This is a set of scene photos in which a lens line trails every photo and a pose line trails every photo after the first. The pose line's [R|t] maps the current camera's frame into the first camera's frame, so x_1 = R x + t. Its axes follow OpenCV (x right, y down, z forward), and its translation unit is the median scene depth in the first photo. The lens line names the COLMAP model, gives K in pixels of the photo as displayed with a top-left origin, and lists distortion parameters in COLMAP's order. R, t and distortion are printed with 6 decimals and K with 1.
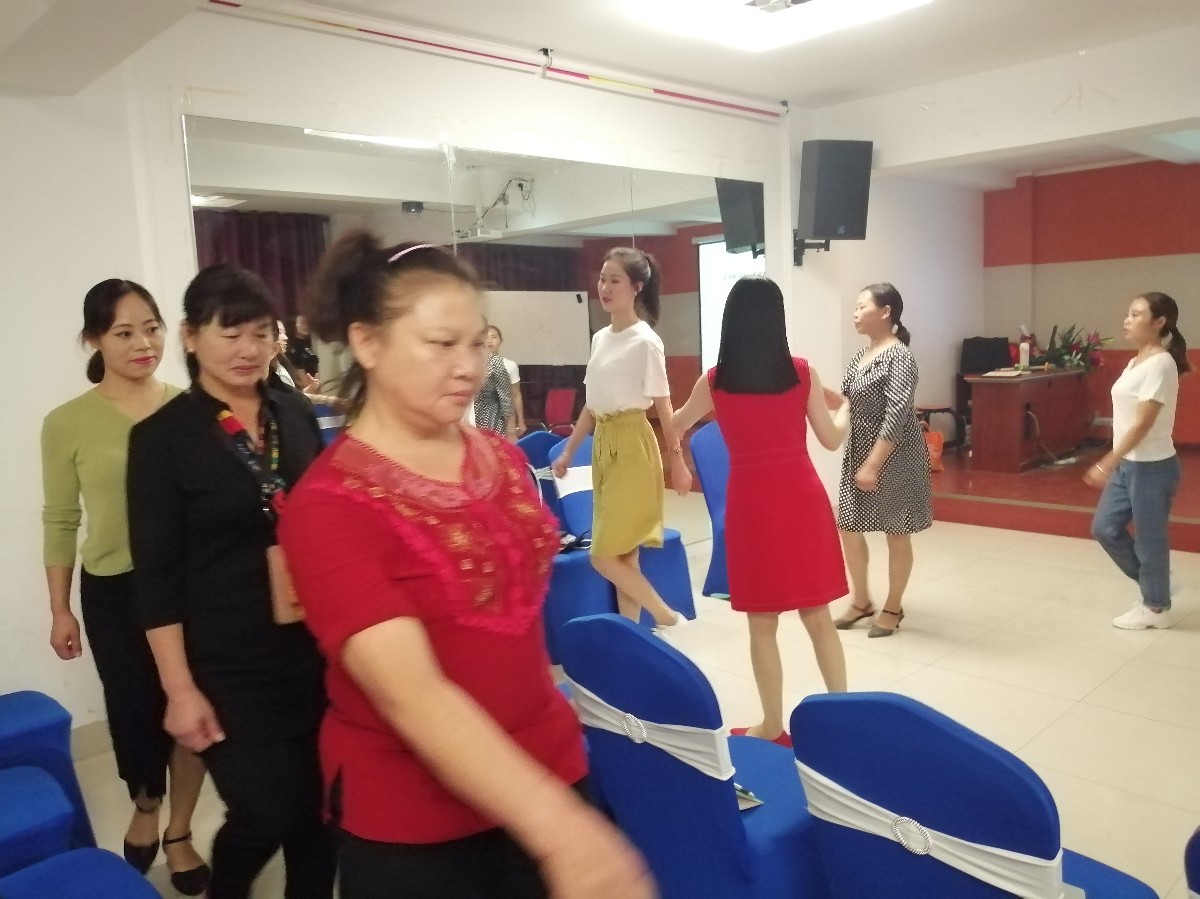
lens RADIAL K [[958.6, 0, 606.5], [0, 958.6, 438.5], [0, 0, 1]] dist [0.028001, -0.053235]
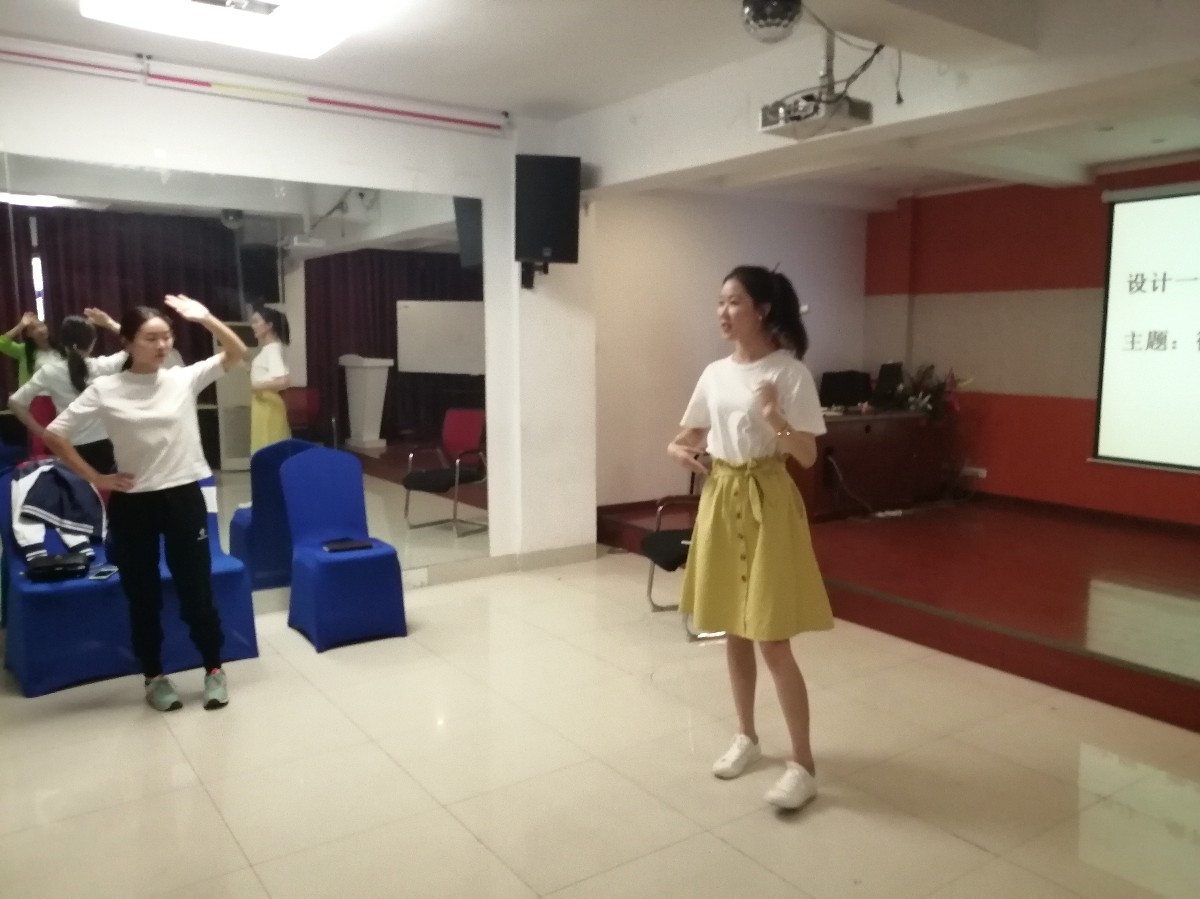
lens RADIAL K [[958.6, 0, 606.3], [0, 958.6, 449.9], [0, 0, 1]] dist [0.028001, -0.053235]
pose [[0.987989, 0.061462, -0.141774, 0.418826], [-0.060851, 0.998109, 0.008648, -0.034799], [0.142038, 0.000083, 0.989861, 0.083107]]
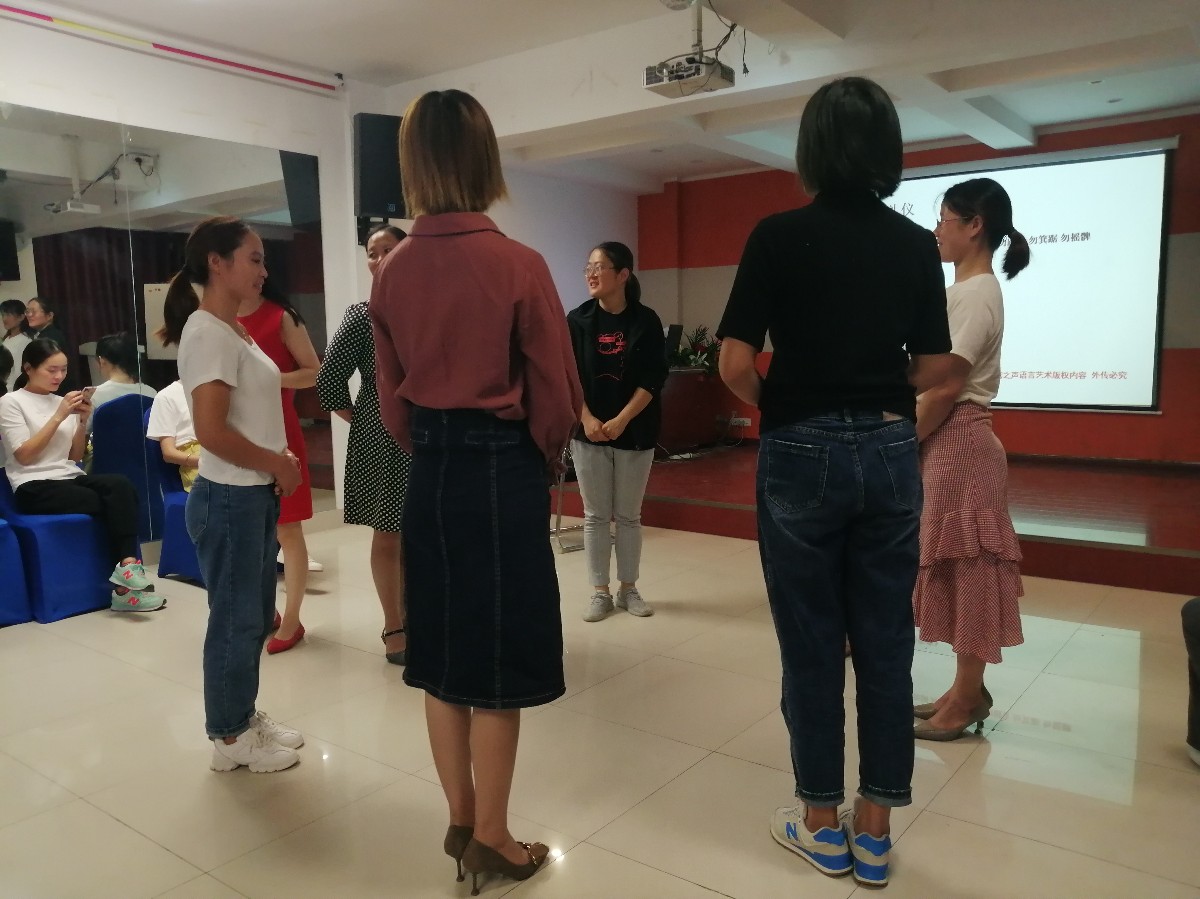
lens RADIAL K [[958.6, 0, 601.9], [0, 958.6, 461.3], [0, 0, 1]] dist [0.028001, -0.053235]
pose [[0.988081, 0.010052, 0.153609, 0.290817], [-0.010153, 0.999948, -0.000122, 0.036698], [-0.153602, -0.001439, 0.988132, -0.002303]]
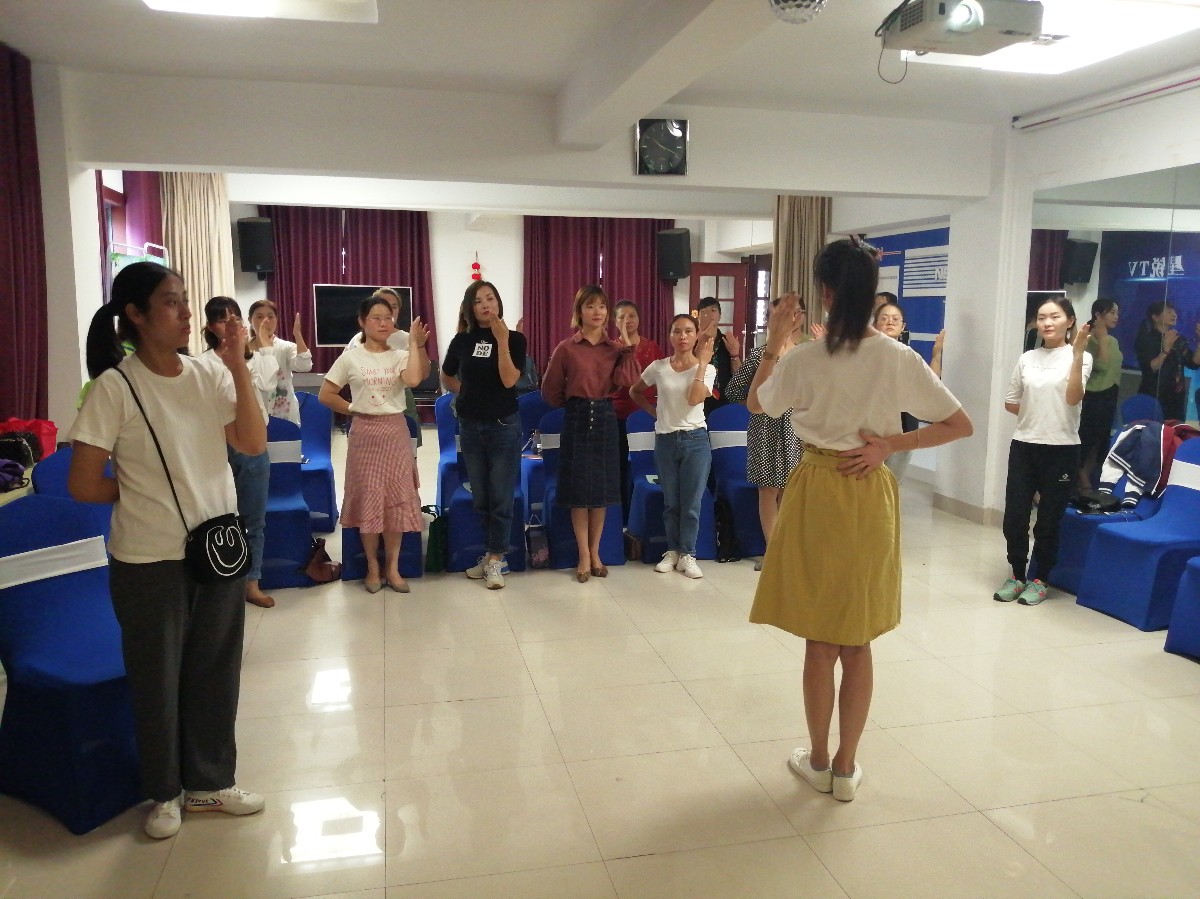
lens RADIAL K [[958.6, 0, 605.2], [0, 958.6, 454.6], [0, 0, 1]] dist [0.028001, -0.053235]
pose [[-0.517898, 0.167798, -0.838824, 0.884896], [-0.086835, 0.965196, 0.246691, -0.137261], [0.851024, 0.200600, -0.485303, 0.737737]]
